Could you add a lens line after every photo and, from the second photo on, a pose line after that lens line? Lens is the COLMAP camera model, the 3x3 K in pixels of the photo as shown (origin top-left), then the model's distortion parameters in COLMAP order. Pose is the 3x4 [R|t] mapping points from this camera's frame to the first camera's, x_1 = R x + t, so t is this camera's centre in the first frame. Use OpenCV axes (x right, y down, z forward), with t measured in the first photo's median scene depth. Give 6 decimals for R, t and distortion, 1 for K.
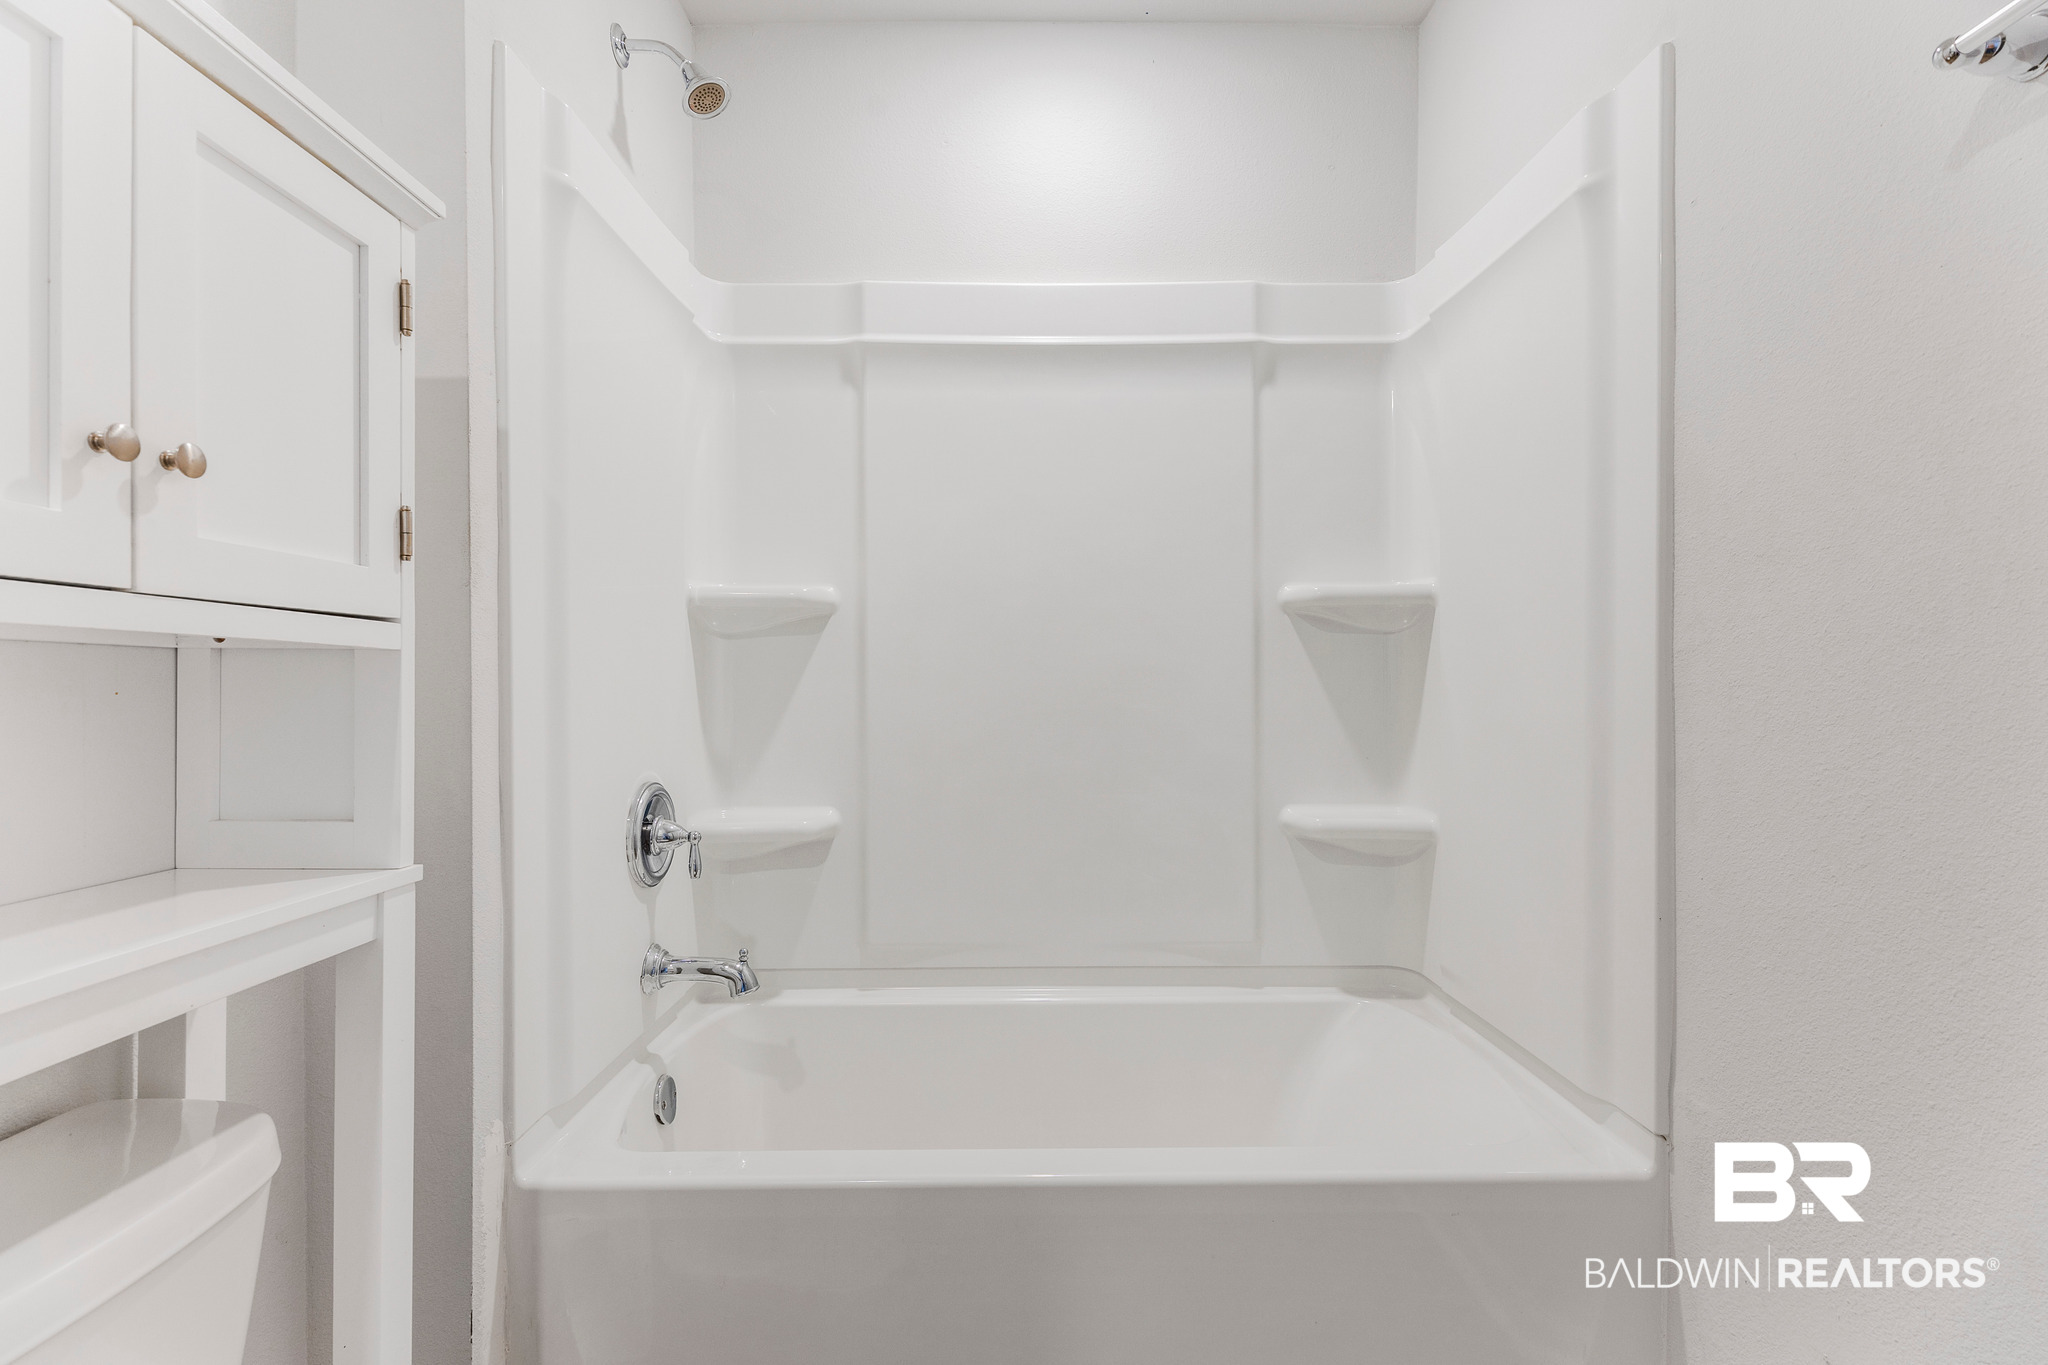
lens RADIAL K [[930.9, 0, 1018.0], [0, 930.9, 683.9], [0, 0, 1]] dist [0.004042, -0.000169]
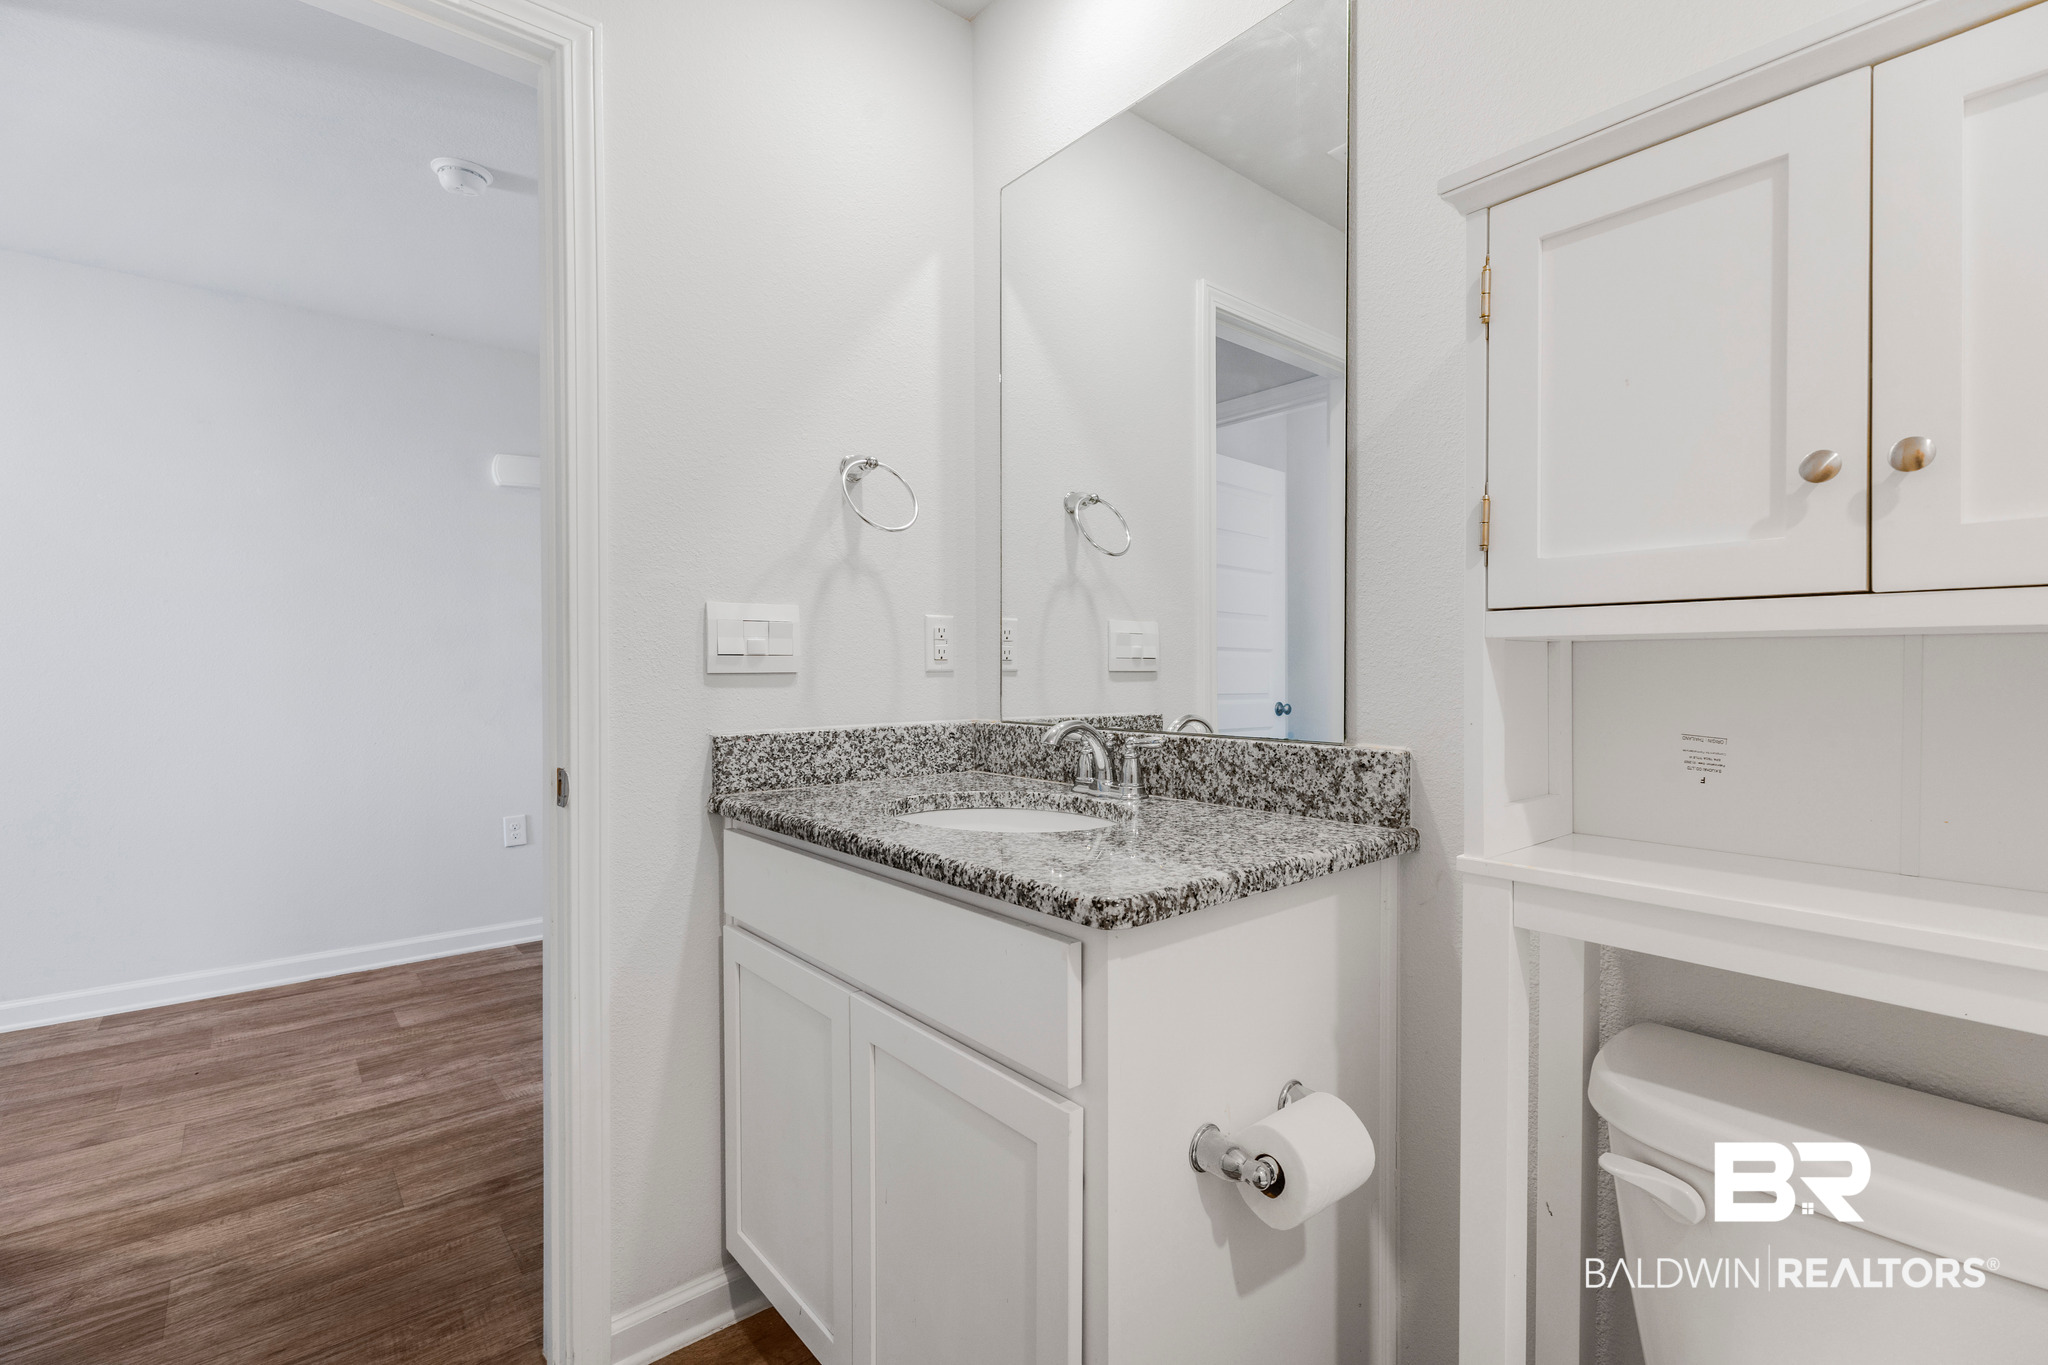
lens RADIAL K [[930.9, 0, 1018.0], [0, 930.9, 683.9], [0, 0, 1]] dist [0.004042, -0.000169]
pose [[-0.774593, 0.012600, -0.632335, 0.208483], [0.002965, 0.999863, 0.016291, -0.005529], [0.632453, 0.010744, -0.774524, 0.500850]]
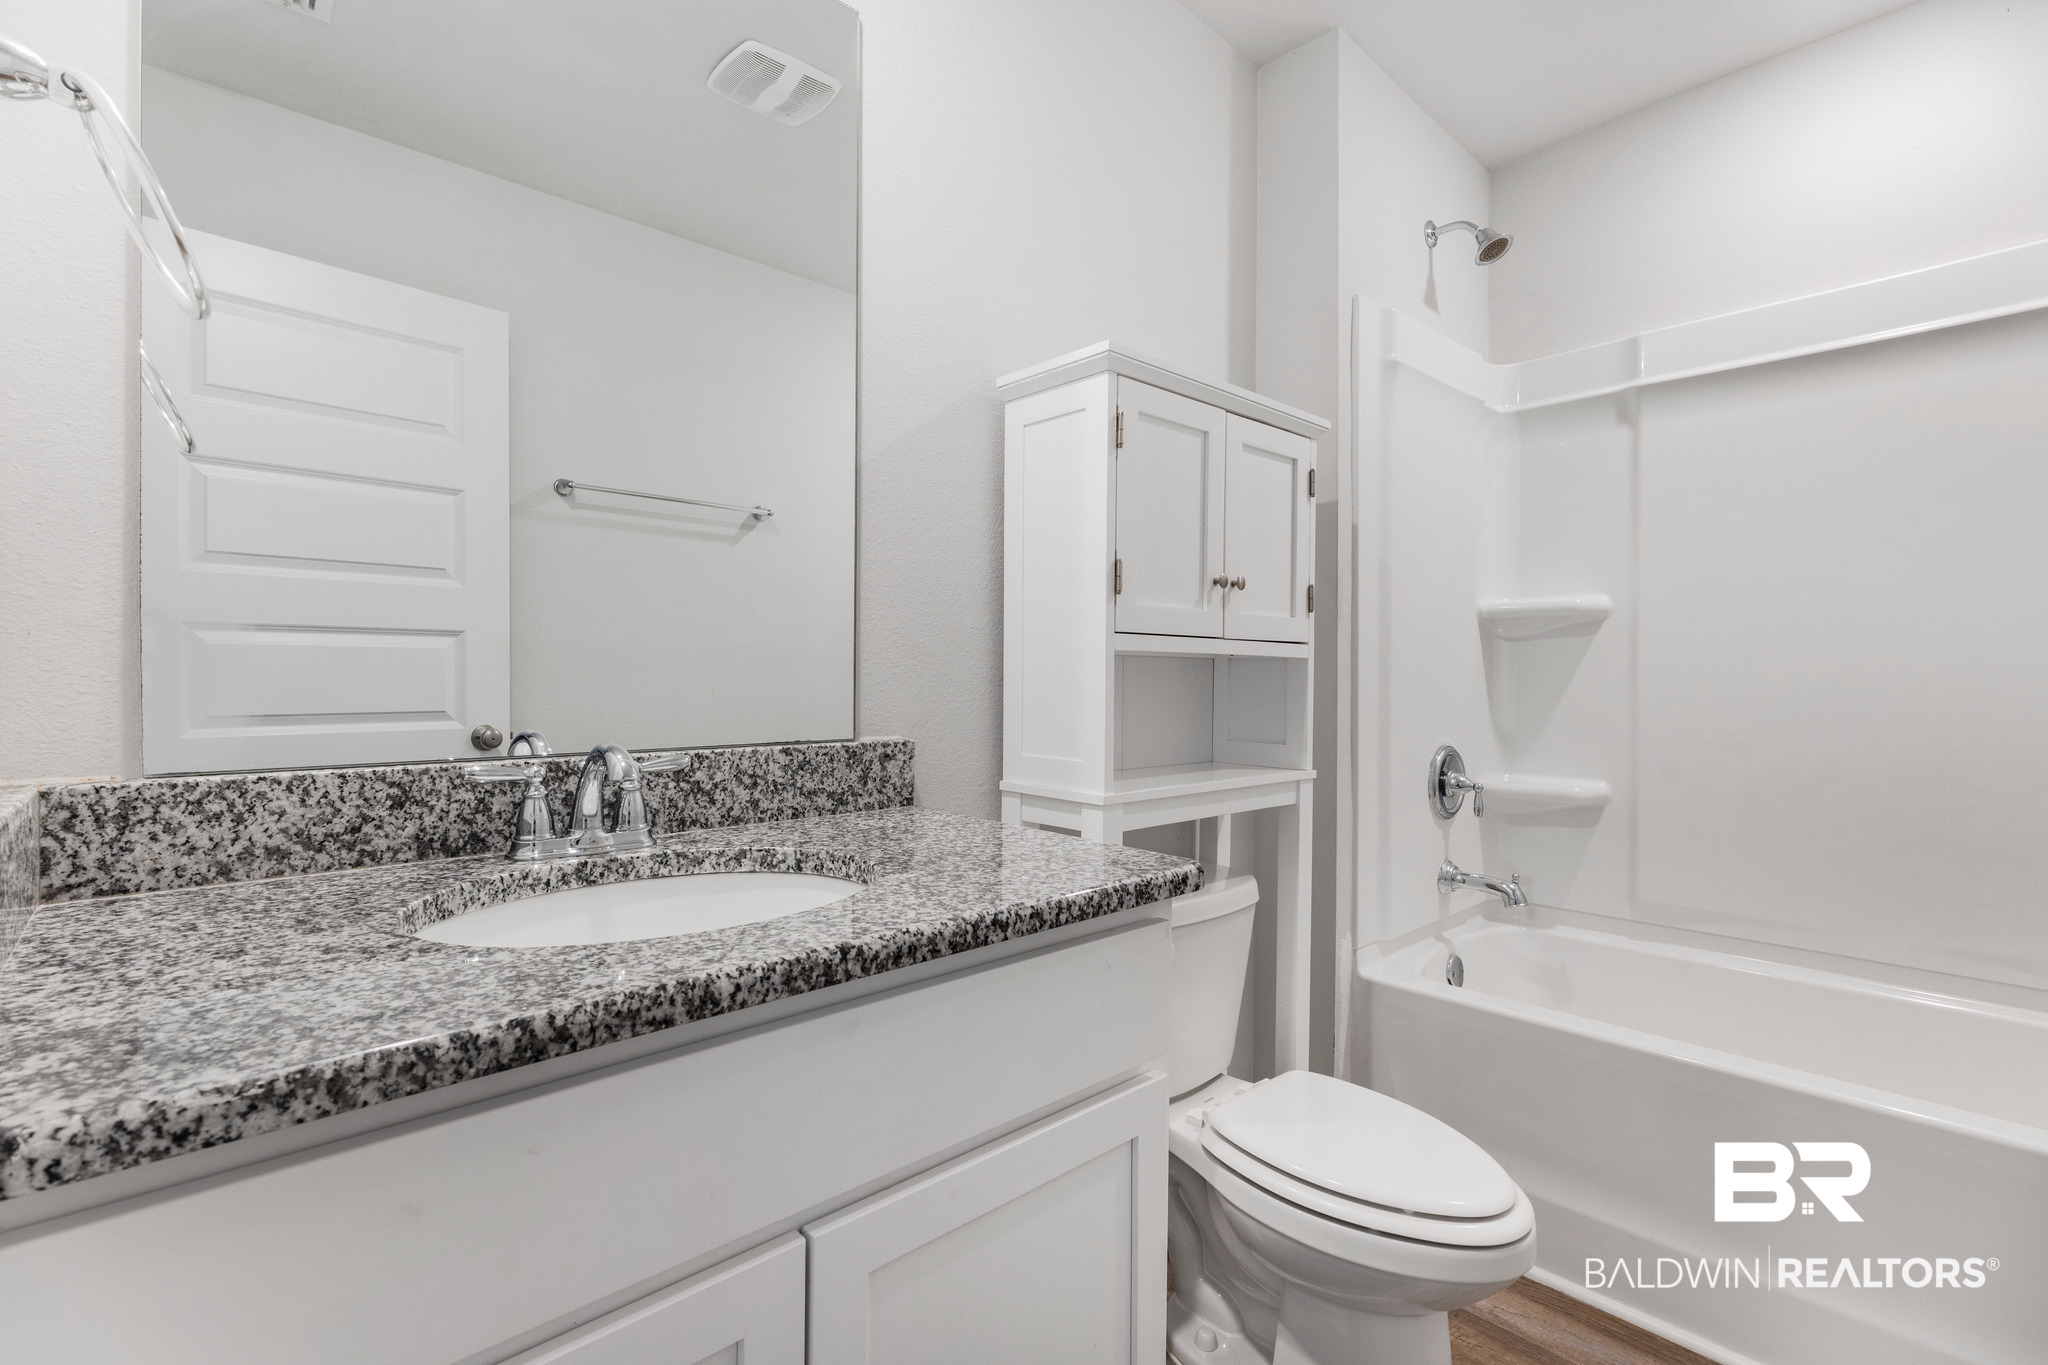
lens RADIAL K [[930.9, 0, 1018.0], [0, 930.9, 683.9], [0, 0, 1]] dist [0.004042, -0.000169]
pose [[0.674810, 0.012322, -0.737889, 0.215287], [-0.005692, 0.999918, 0.011493, -0.001127], [0.737970, -0.003556, 0.674824, -0.447735]]
